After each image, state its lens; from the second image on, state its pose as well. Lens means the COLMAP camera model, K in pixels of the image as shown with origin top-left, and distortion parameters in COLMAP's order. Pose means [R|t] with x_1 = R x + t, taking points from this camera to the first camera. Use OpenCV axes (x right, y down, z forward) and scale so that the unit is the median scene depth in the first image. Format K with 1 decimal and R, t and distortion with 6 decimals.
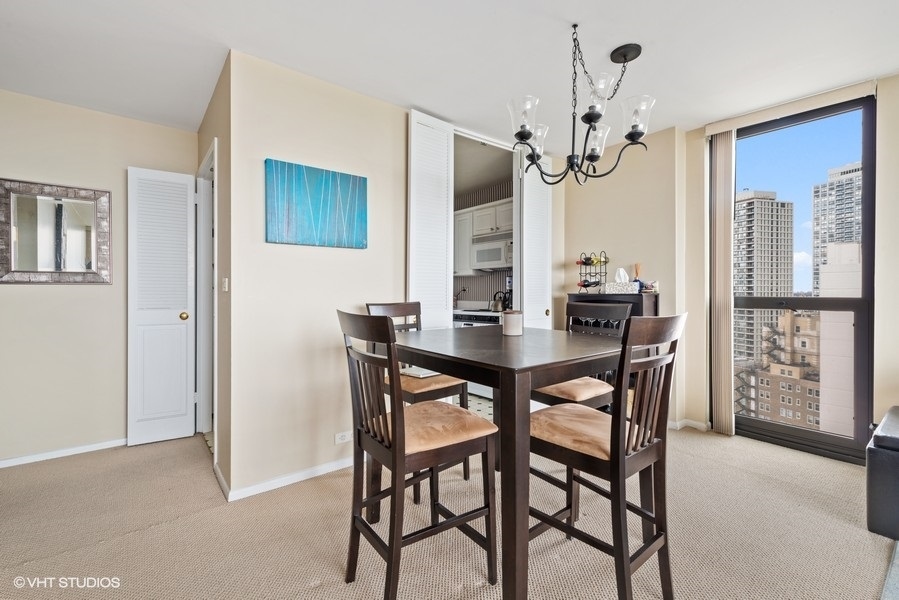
lens RADIAL K [[368.0, 0, 438.4], [0, 368.0, 288.2], [0, 0, 1]] dist [0.002581, 0.000086]
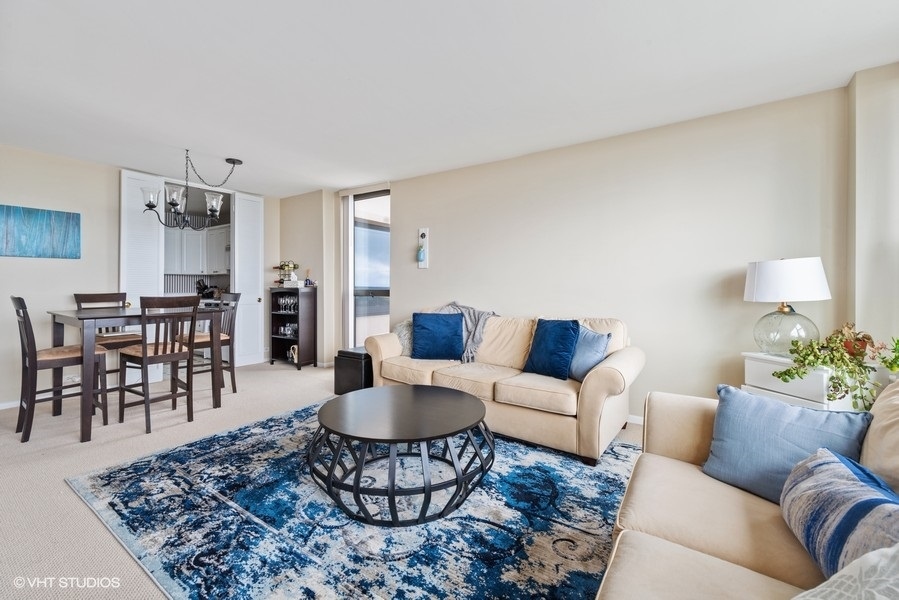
lens RADIAL K [[368.0, 0, 451.8], [0, 368.0, 283.9], [0, 0, 1]] dist [0.002581, 0.000086]
pose [[0.957604, 0.003644, 0.288066, 0.810211], [-0.004460, 0.999988, 0.002177, -0.010488], [-0.288054, -0.003369, 0.957608, -0.893733]]
